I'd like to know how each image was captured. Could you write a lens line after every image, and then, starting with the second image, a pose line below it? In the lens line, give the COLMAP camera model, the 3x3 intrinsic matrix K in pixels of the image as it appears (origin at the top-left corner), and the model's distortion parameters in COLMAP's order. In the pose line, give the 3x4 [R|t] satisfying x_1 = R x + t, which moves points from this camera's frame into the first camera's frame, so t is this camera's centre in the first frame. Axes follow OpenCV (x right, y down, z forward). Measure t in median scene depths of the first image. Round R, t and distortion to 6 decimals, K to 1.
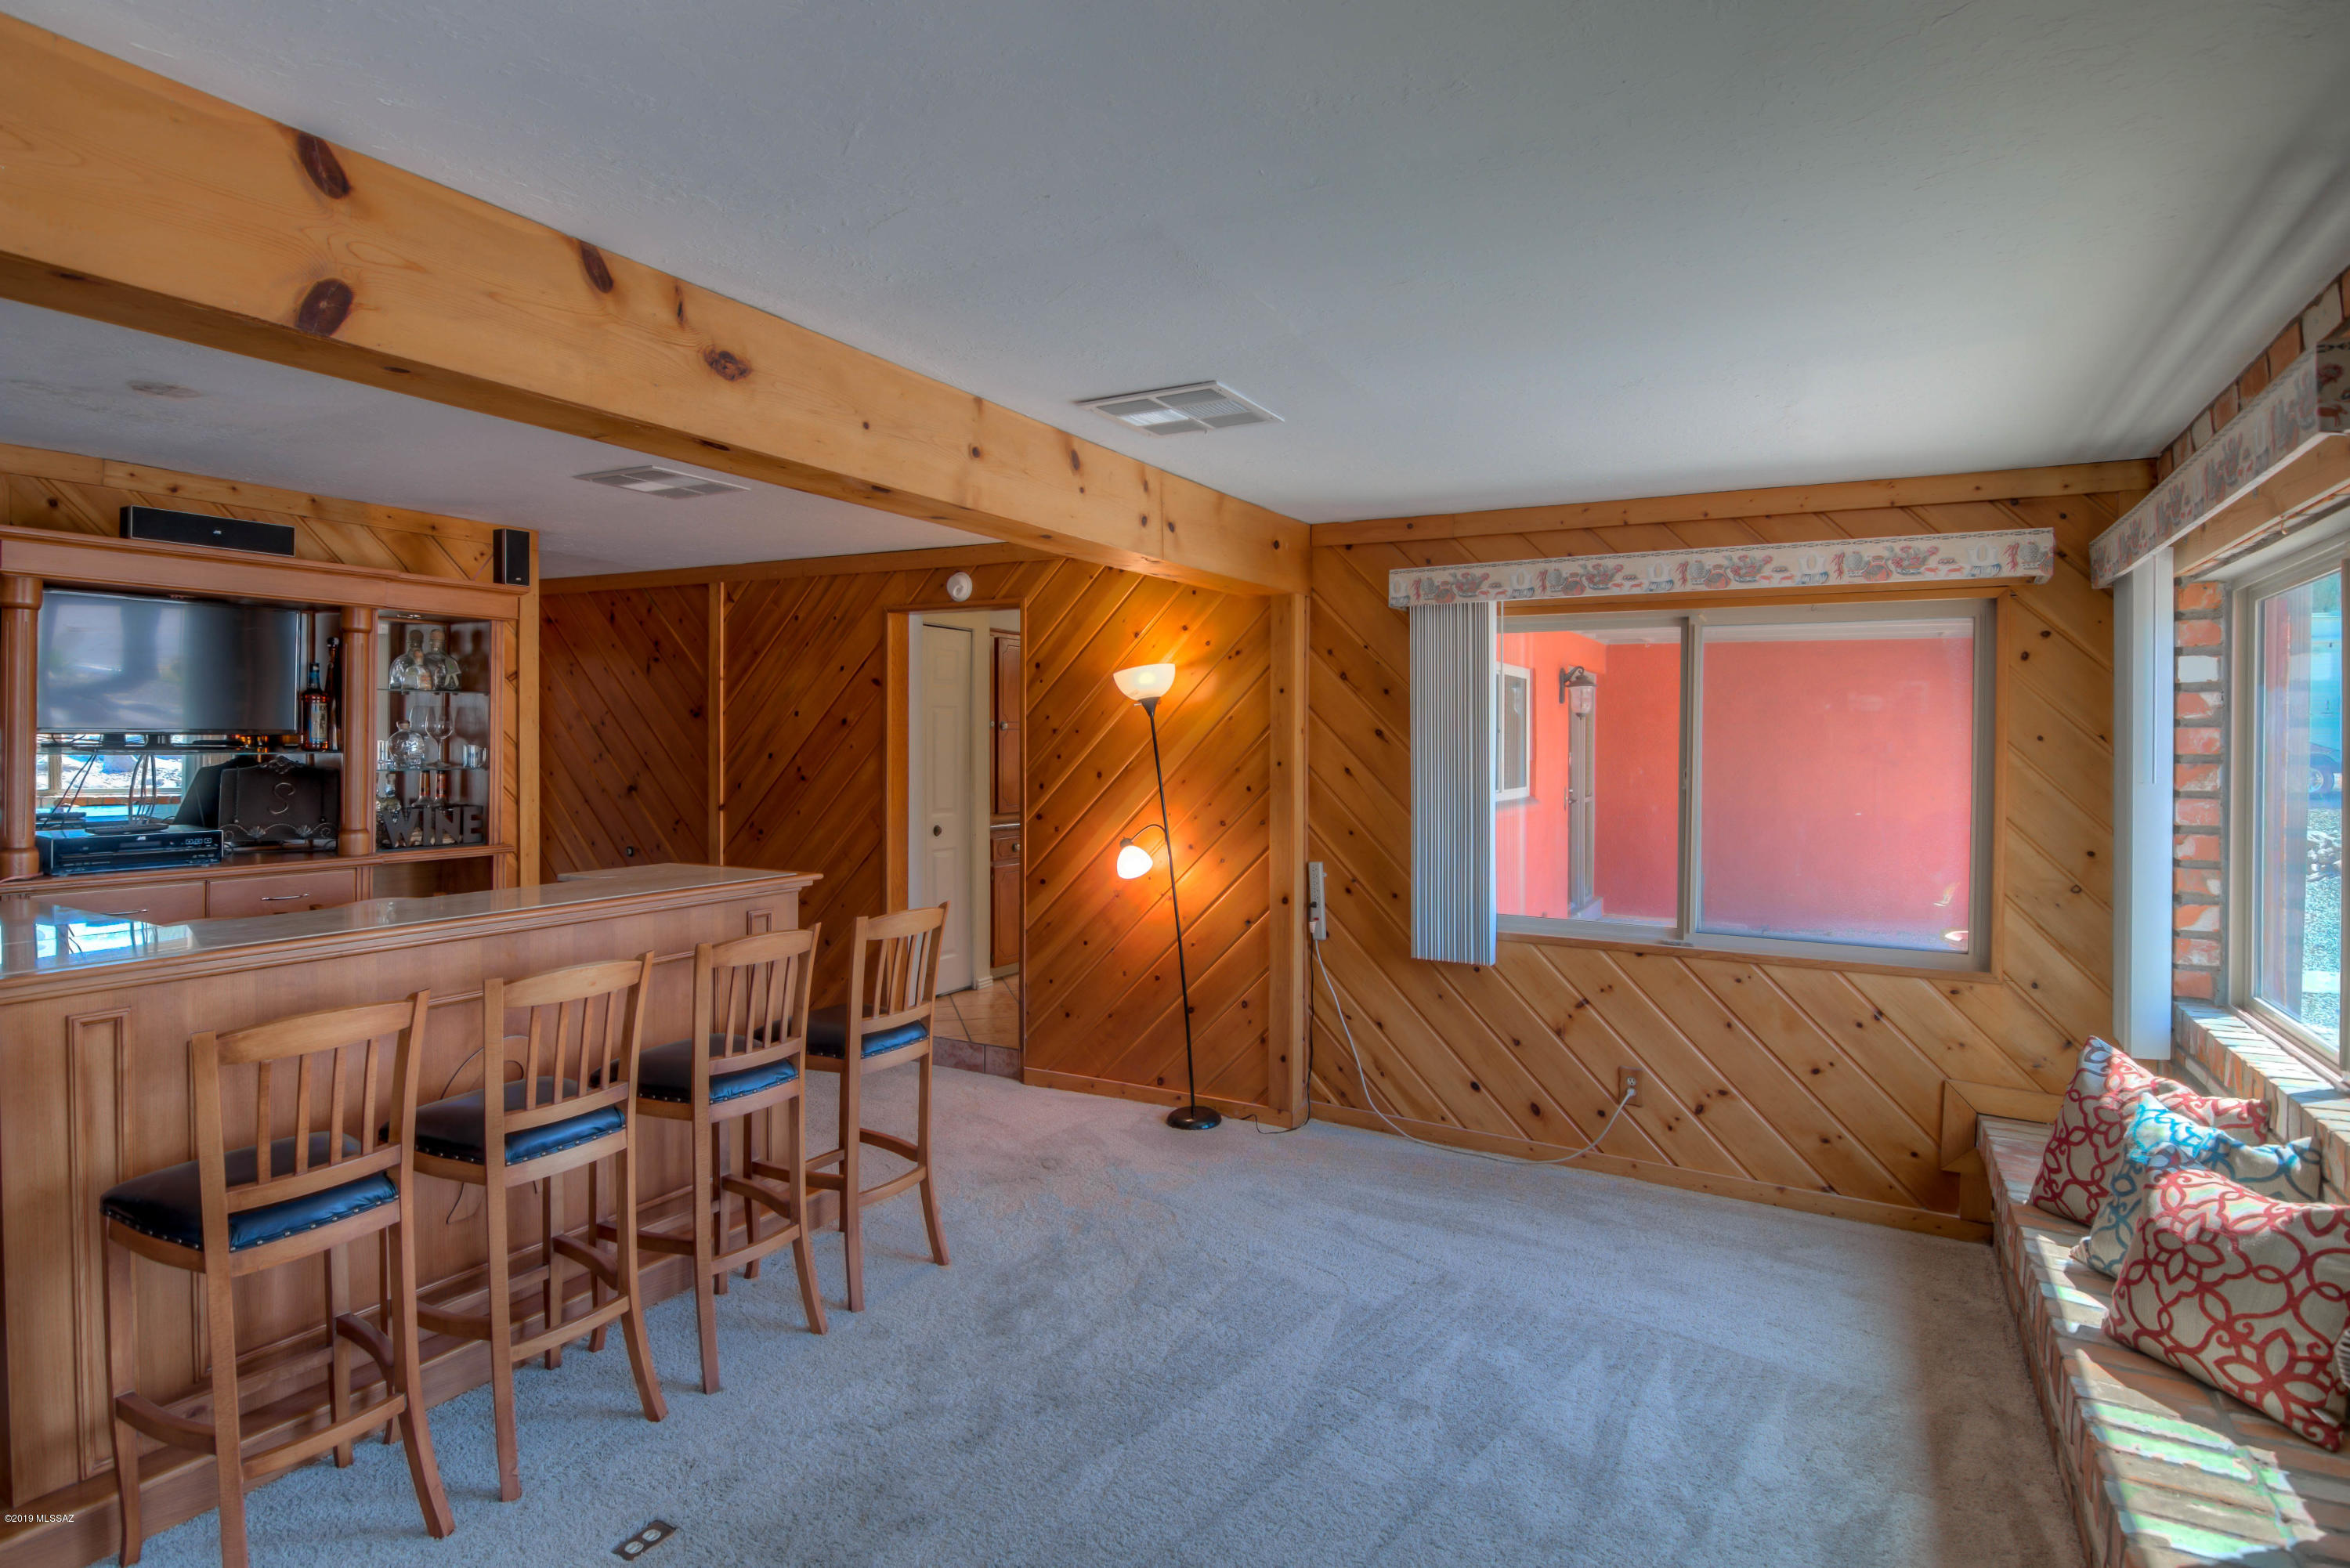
lens RADIAL K [[1149.7, 0, 1168.0], [0, 1149.7, 759.6], [0, 0, 1]] dist [-0.002704, -0.000450]
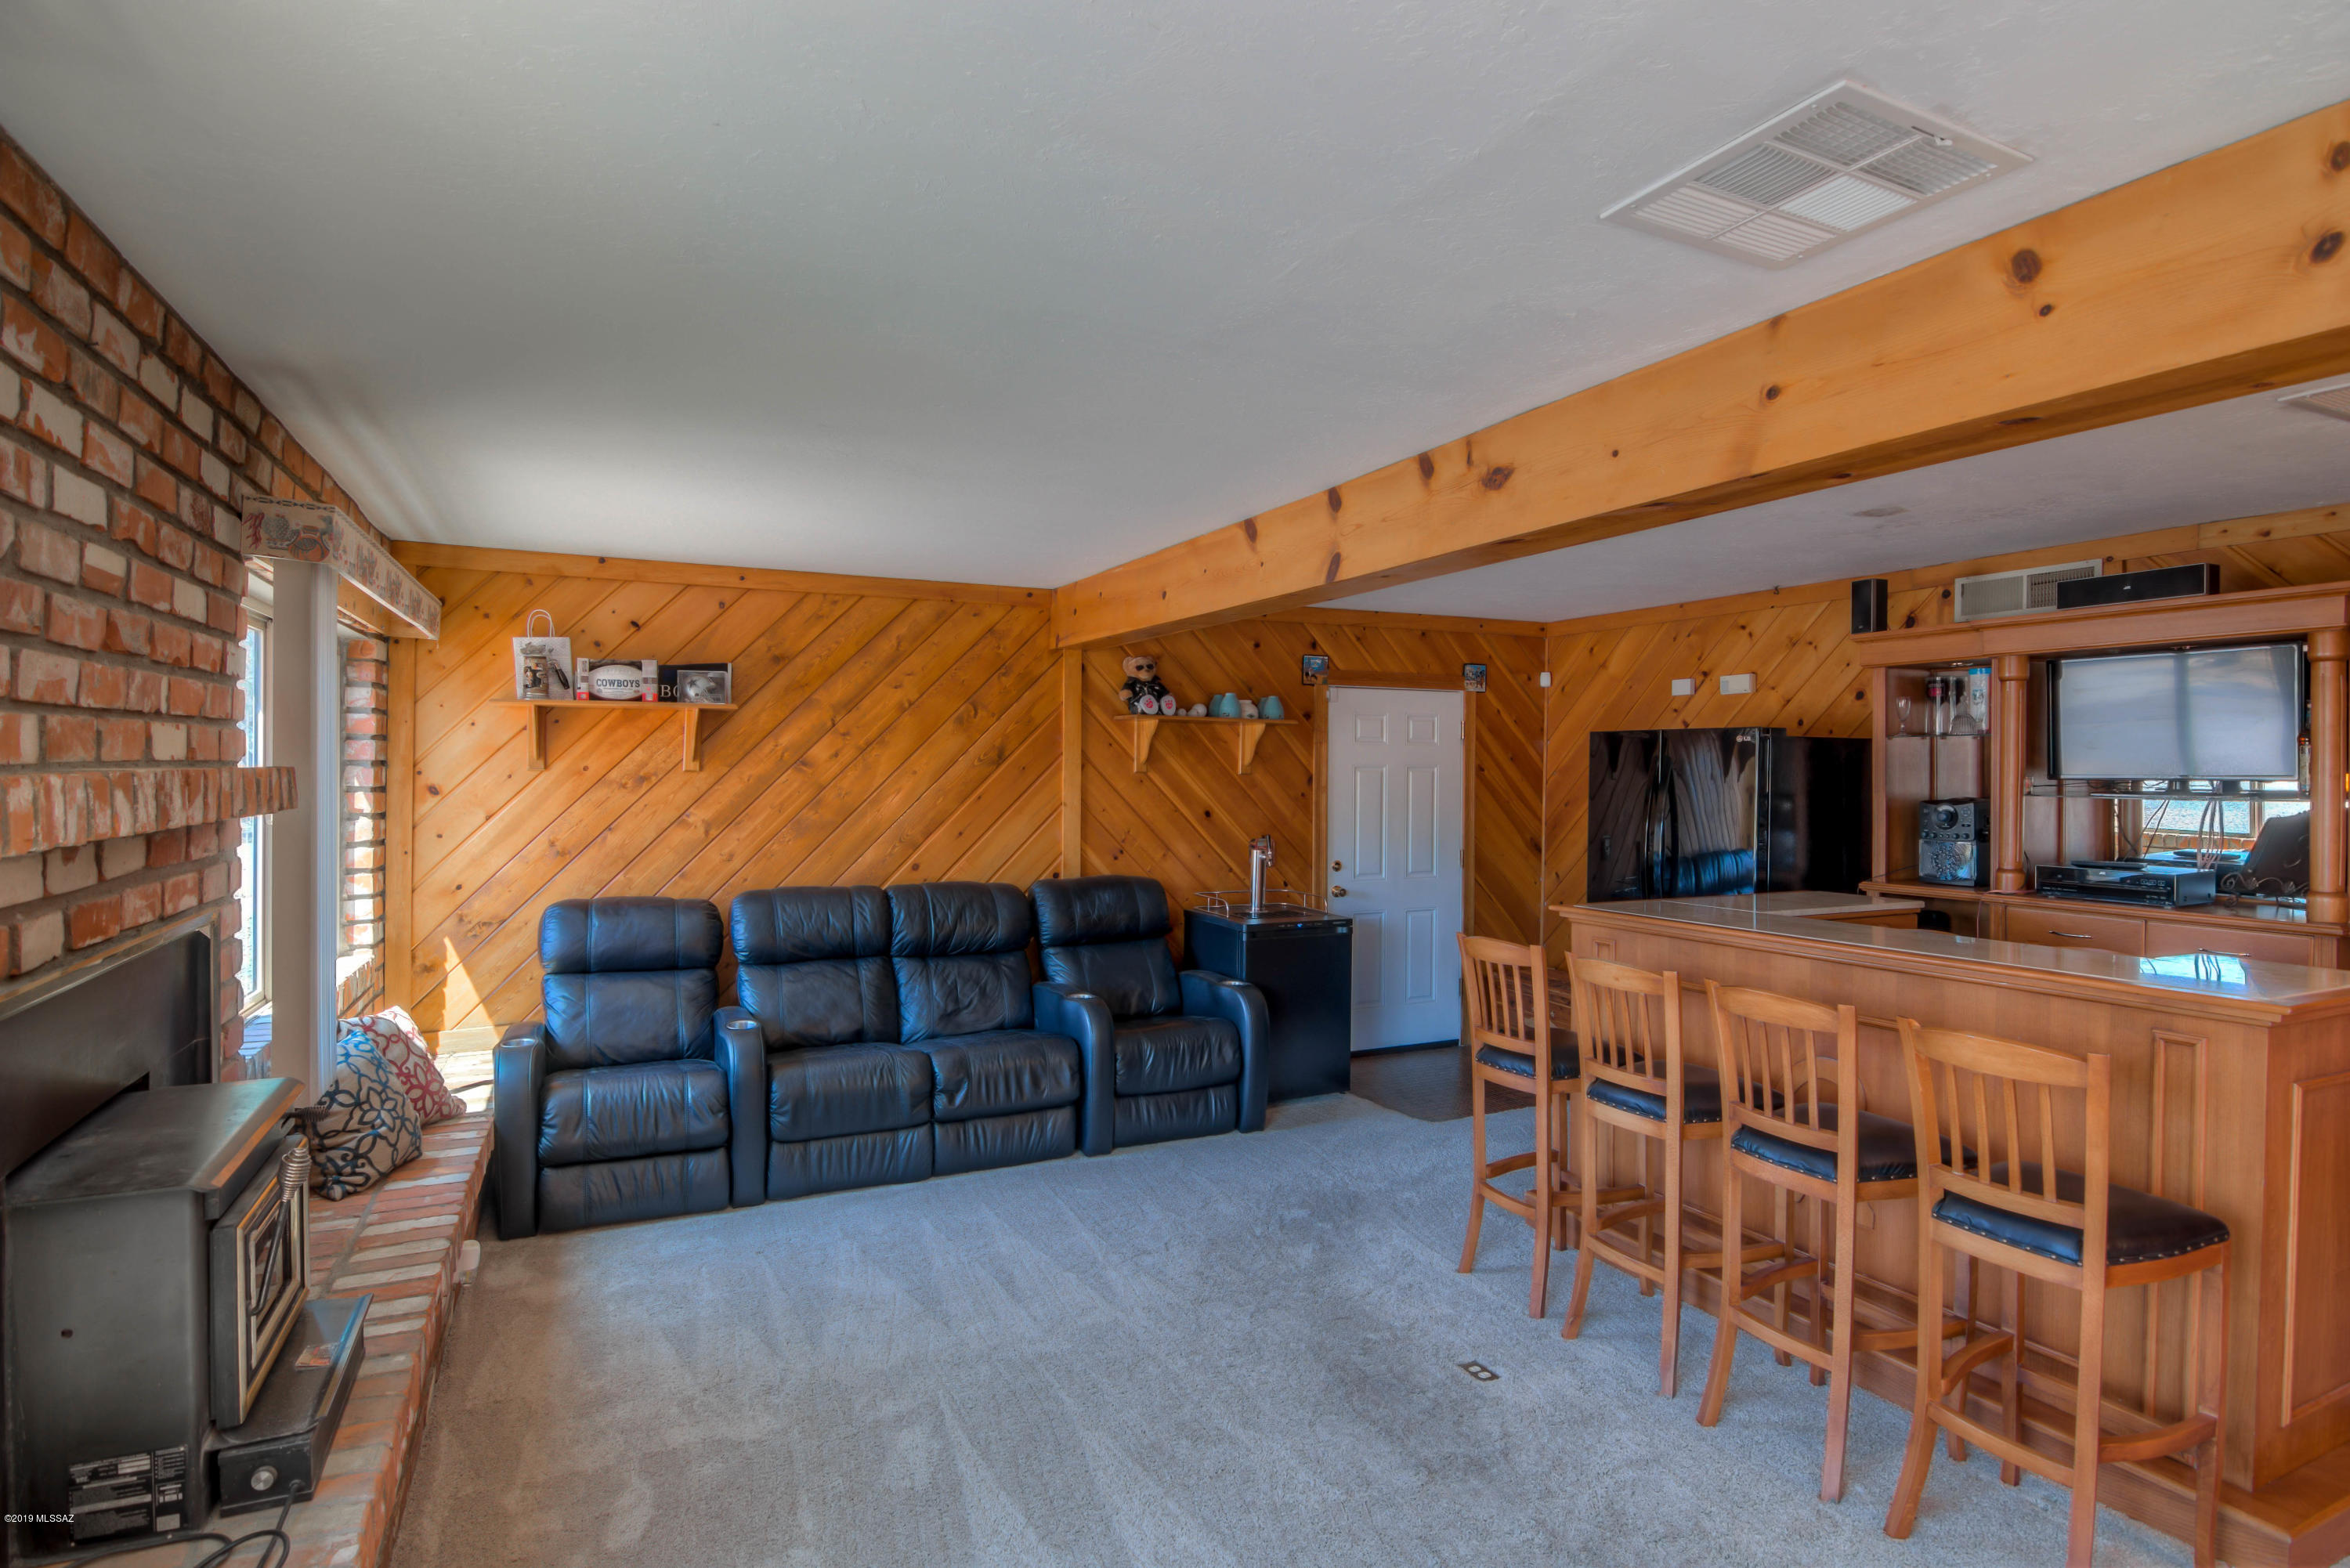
lens RADIAL K [[1211.9, 0, 1175.0], [0, 1211.9, 784.0], [0, 0, 1]] dist [0.002454, 0.000254]
pose [[-0.552890, -0.000726, -0.833254, 0.713091], [-0.021716, 0.999673, 0.013539, -0.015554], [0.832971, 0.025580, -0.552725, 1.131943]]
